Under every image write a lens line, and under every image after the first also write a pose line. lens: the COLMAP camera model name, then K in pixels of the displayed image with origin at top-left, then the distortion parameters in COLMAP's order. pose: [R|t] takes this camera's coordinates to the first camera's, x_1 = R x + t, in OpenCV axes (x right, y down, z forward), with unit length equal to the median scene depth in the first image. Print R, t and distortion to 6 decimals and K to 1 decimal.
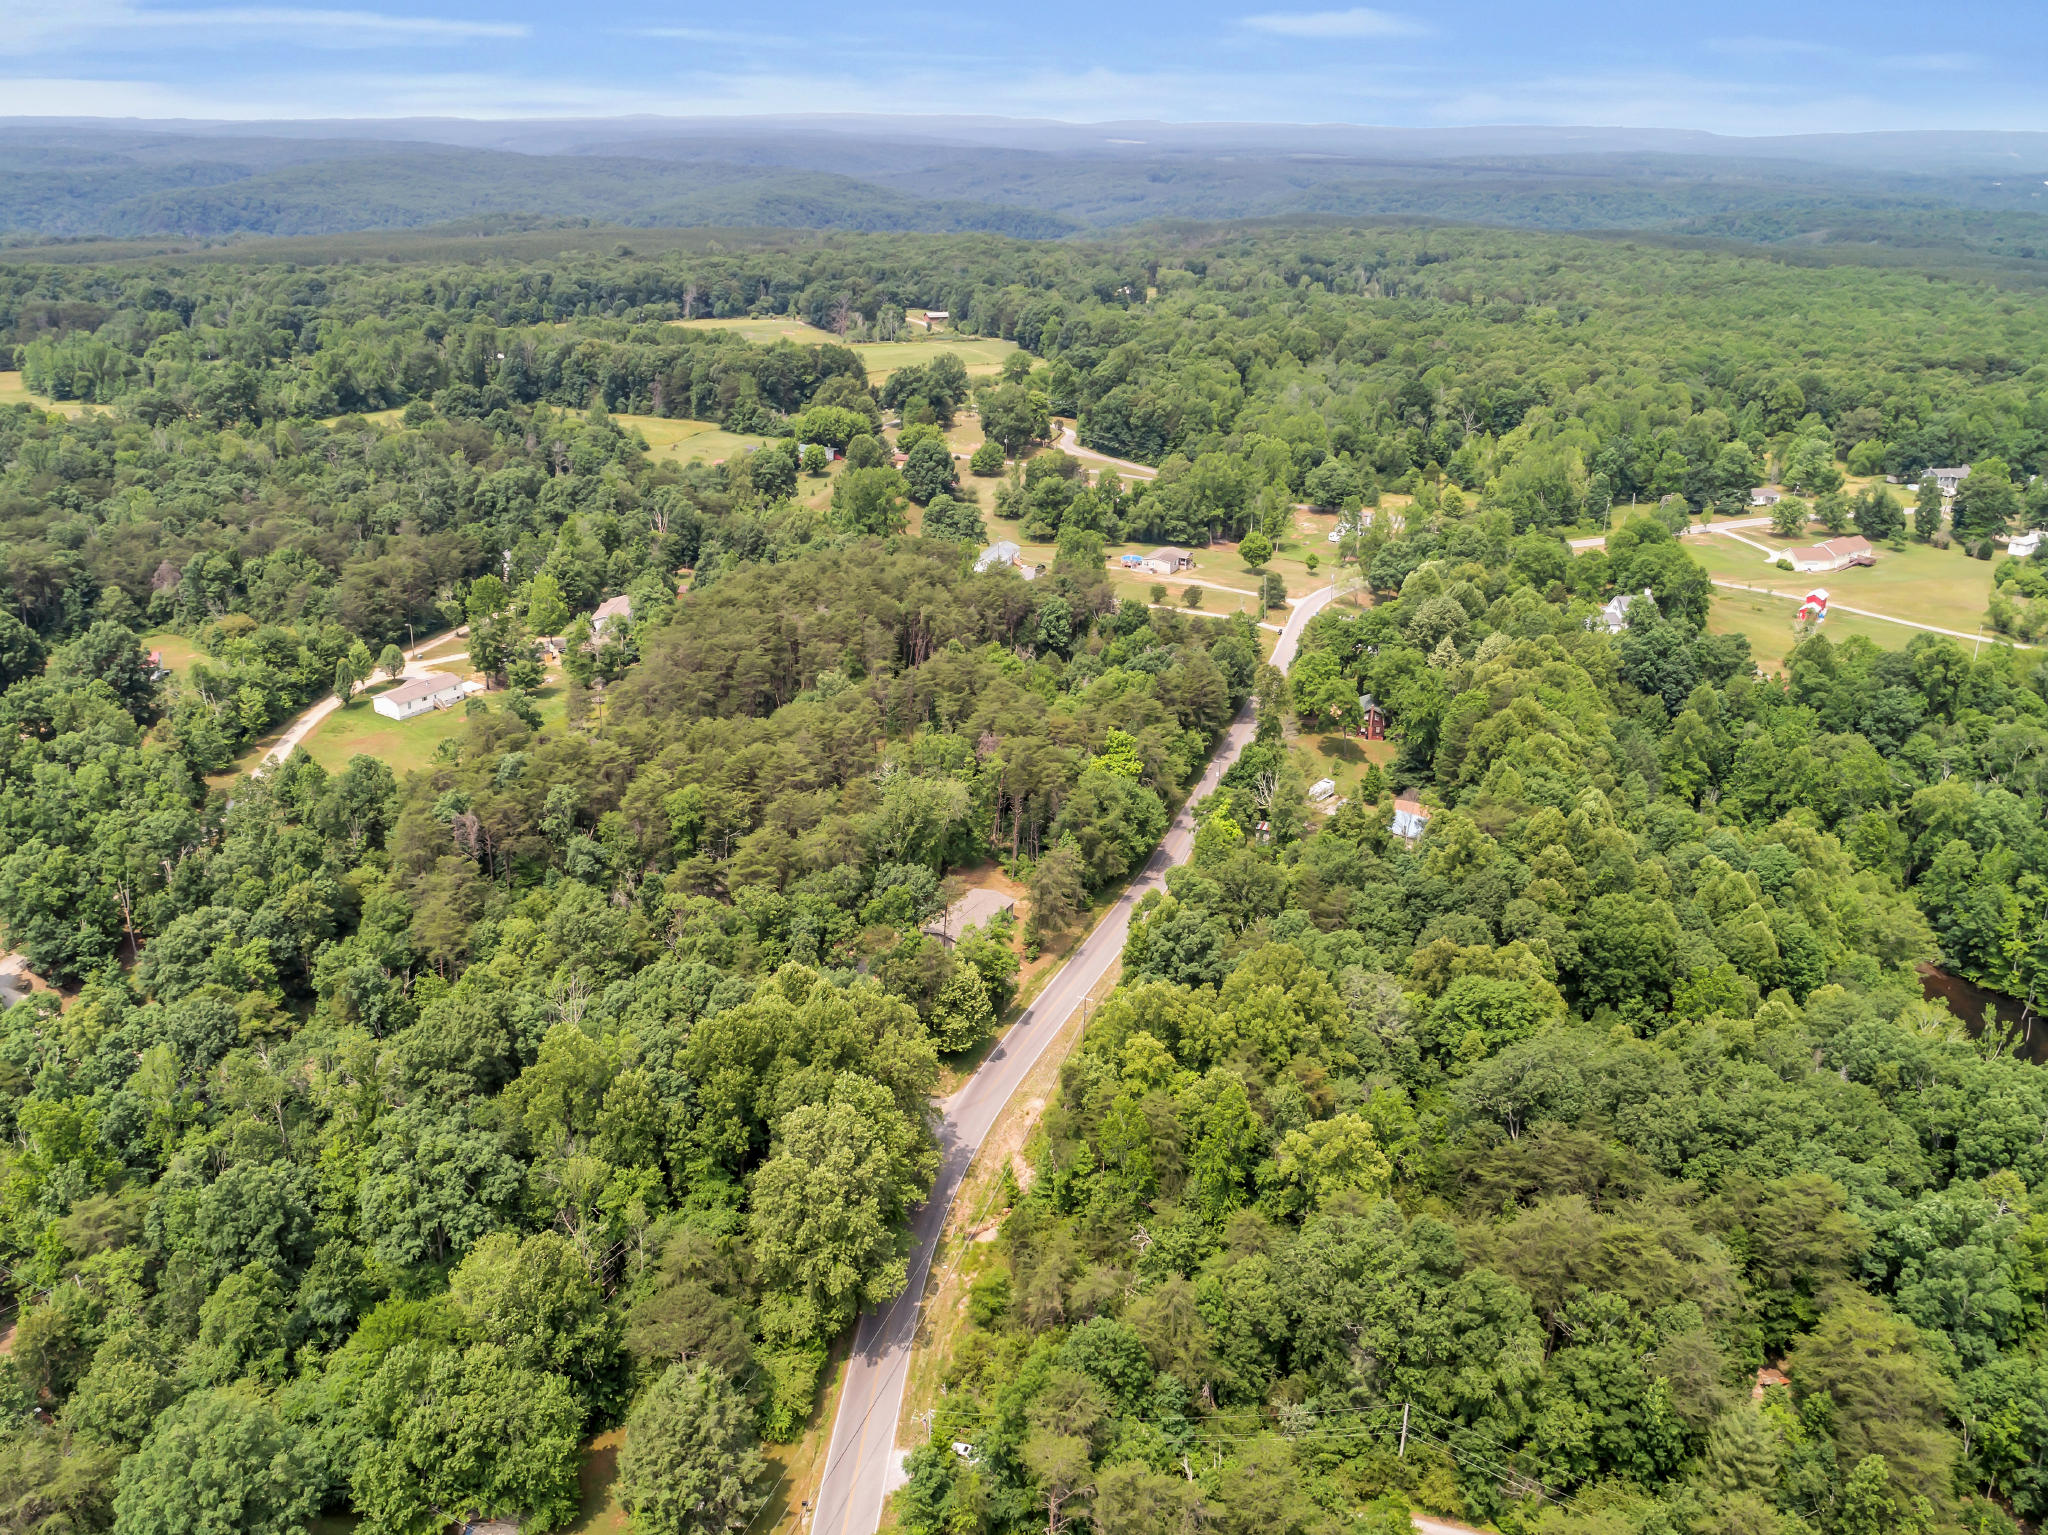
lens RADIAL K [[1558.5, 0, 1026.1], [0, 1558.5, 772.1], [0, 0, 1]] dist [-0.021949, 0.007788]
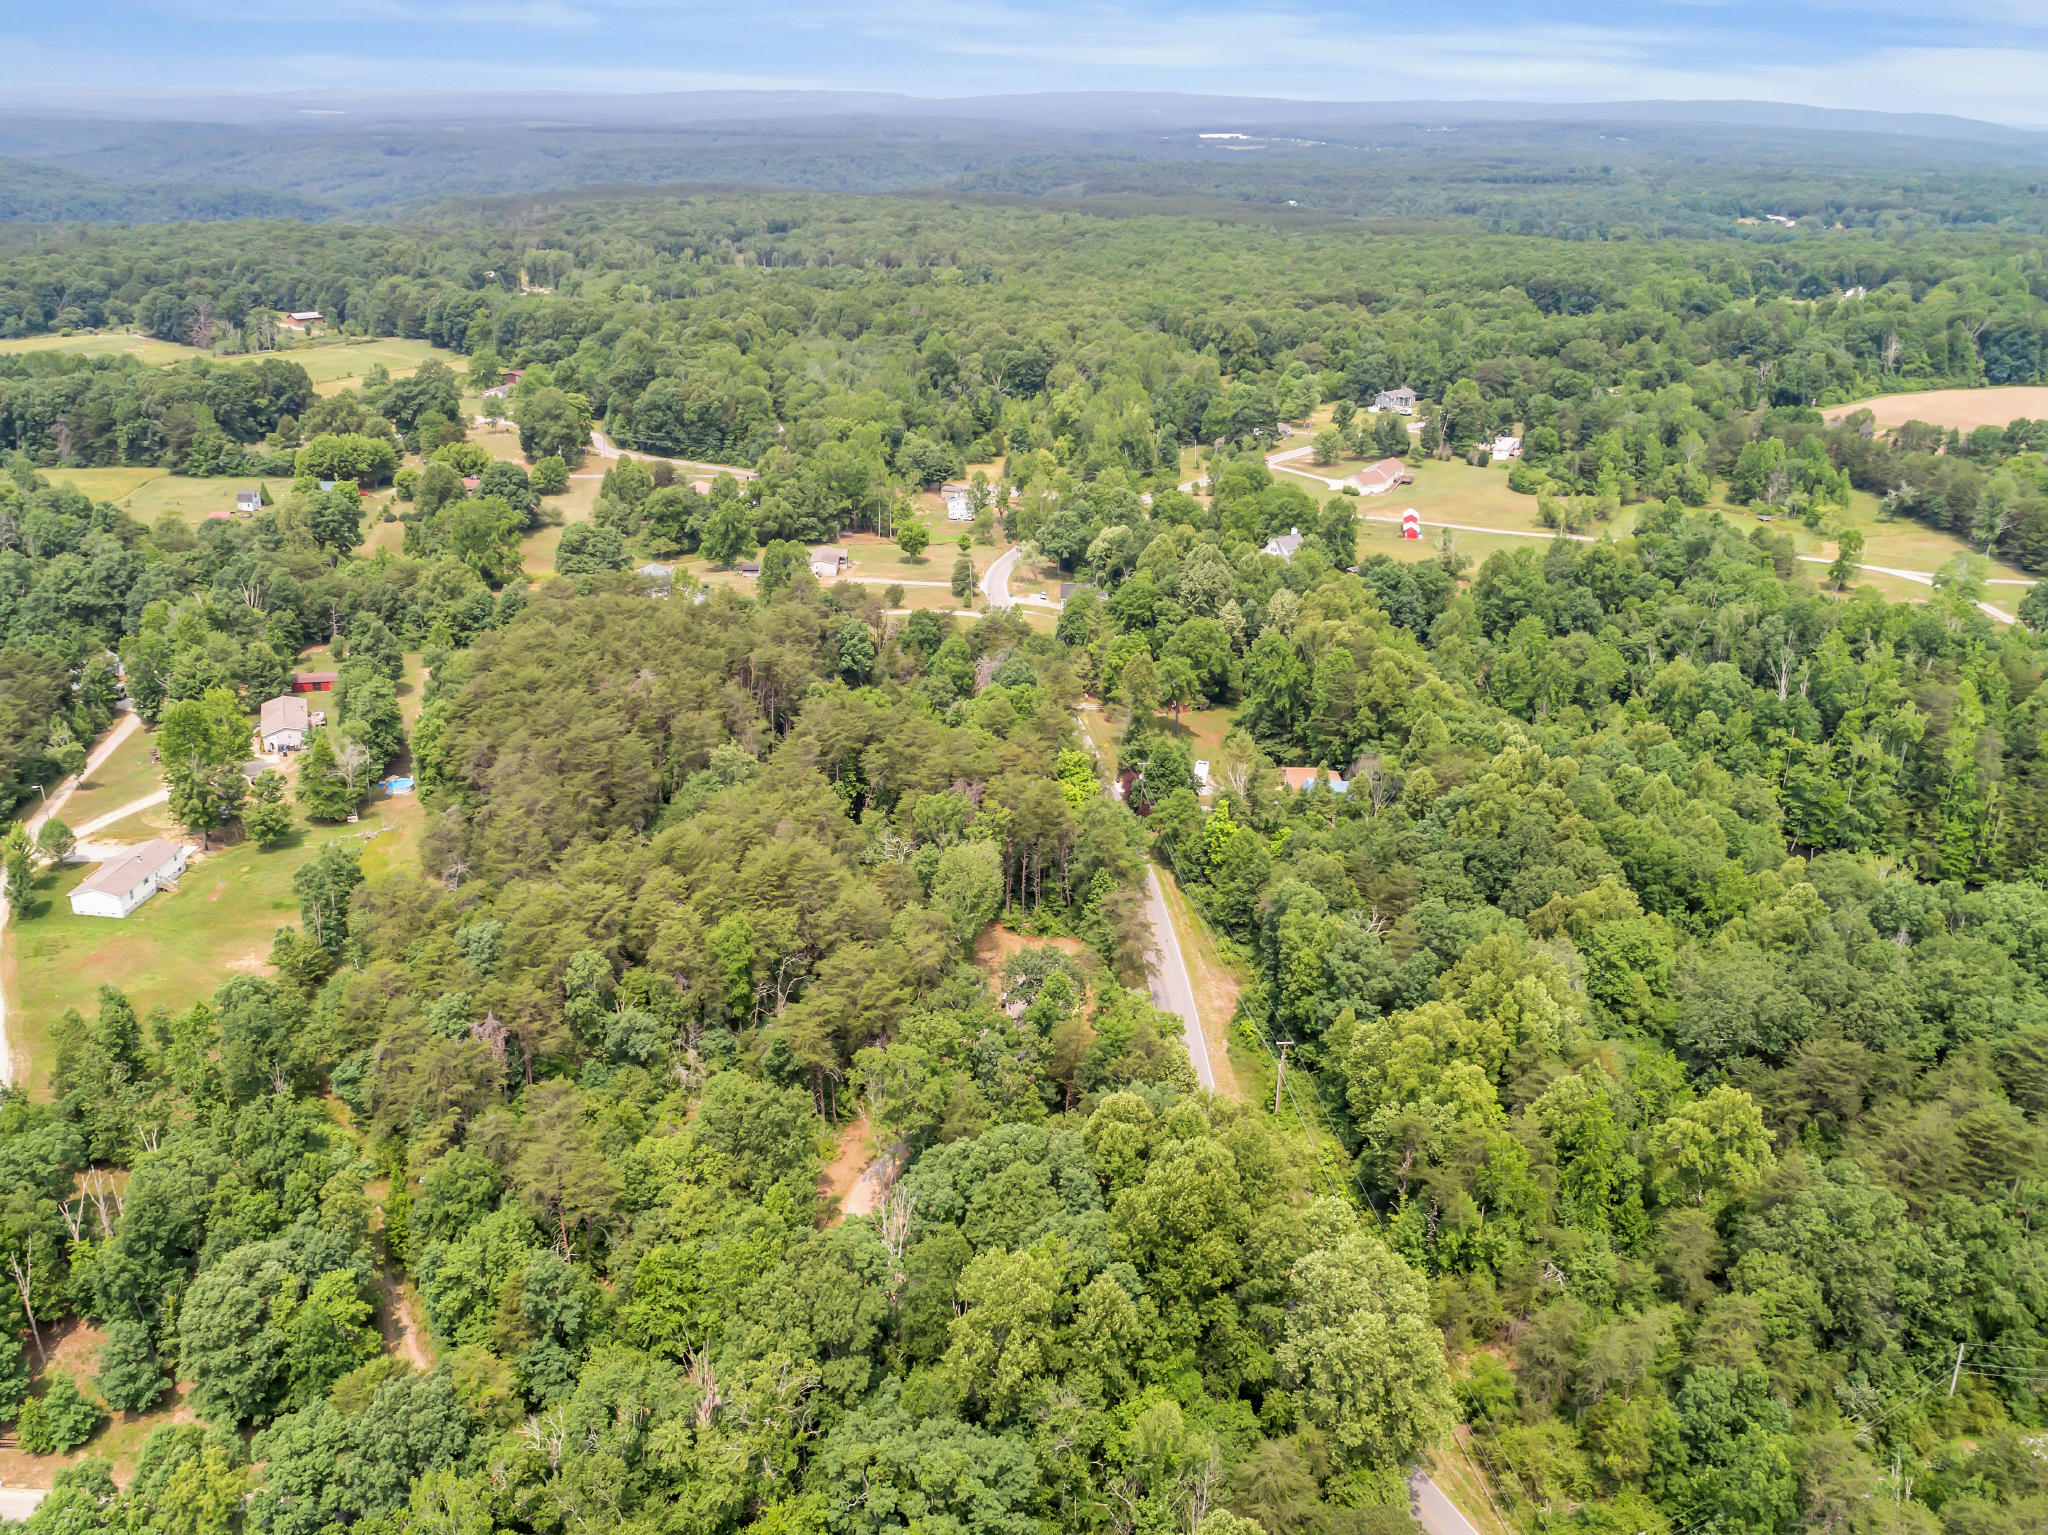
lens RADIAL K [[1558.5, 0, 1011.3], [0, 1558.5, 764.6], [0, 0, 1]] dist [-0.021949, 0.007788]
pose [[0.886575, -0.186713, 0.423229, -0.214266], [0.180360, 0.982038, 0.055424, -0.044974], [-0.425975, 0.027196, 0.904326, 0.104200]]
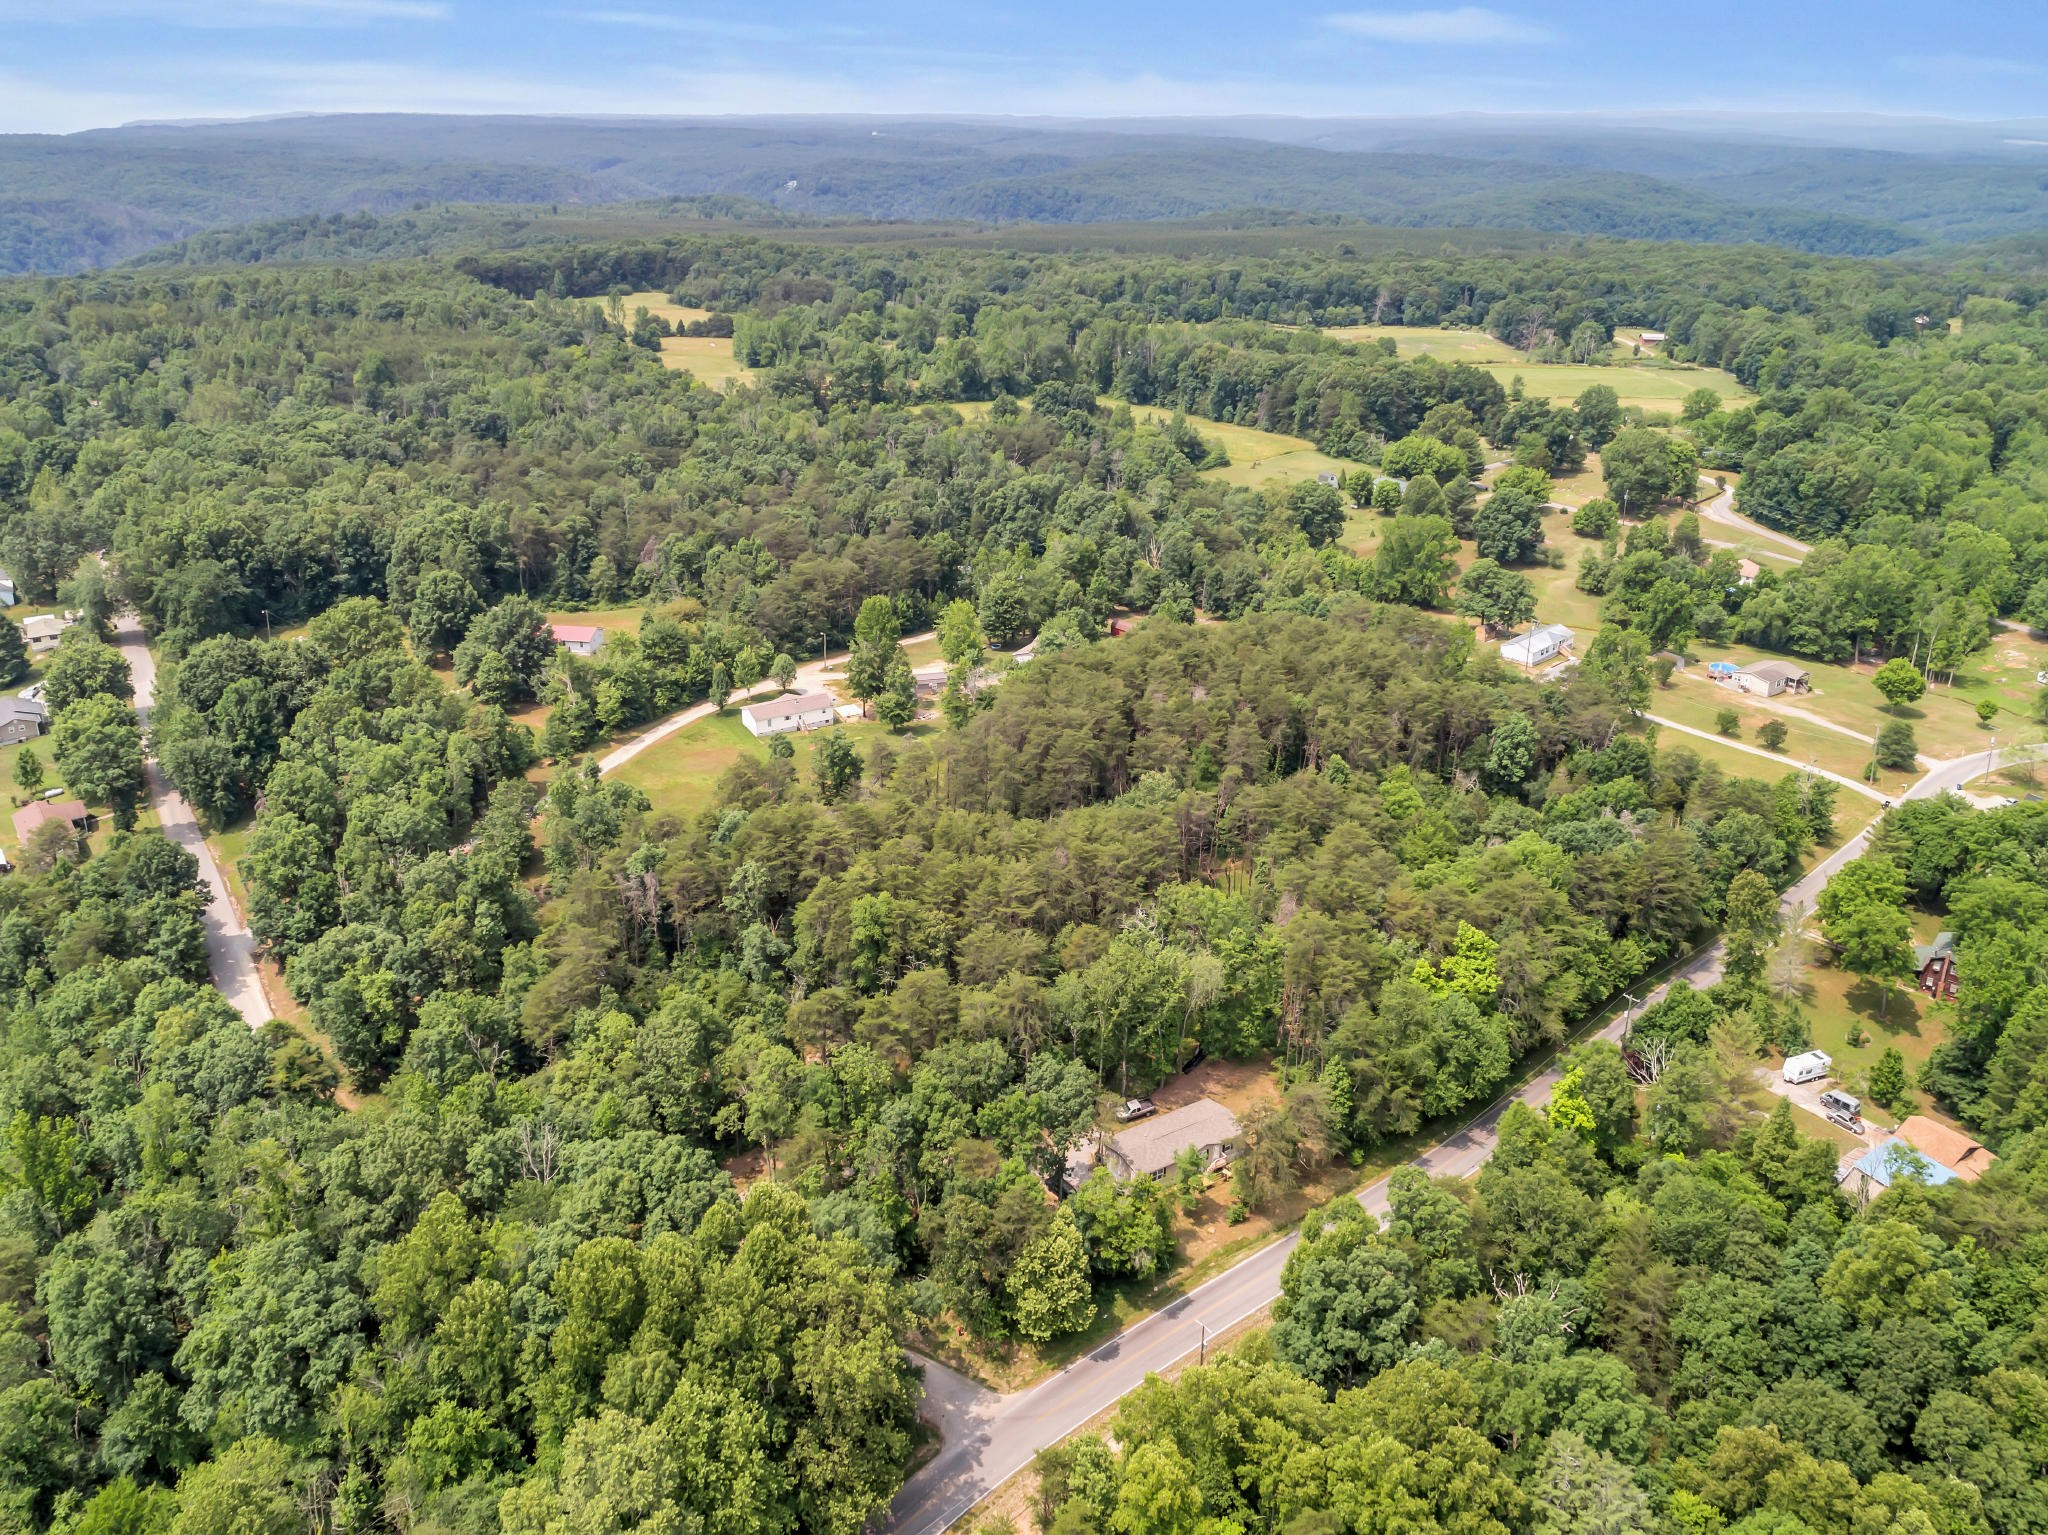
lens RADIAL K [[1558.5, 0, 1024.2], [0, 1558.5, 757.9], [0, 0, 1]] dist [-0.021949, 0.007788]
pose [[0.878123, 0.175997, -0.444887, 0.107528], [-0.179129, 0.983189, 0.035383, -0.054646], [0.443635, 0.048622, 0.894888, 0.145915]]
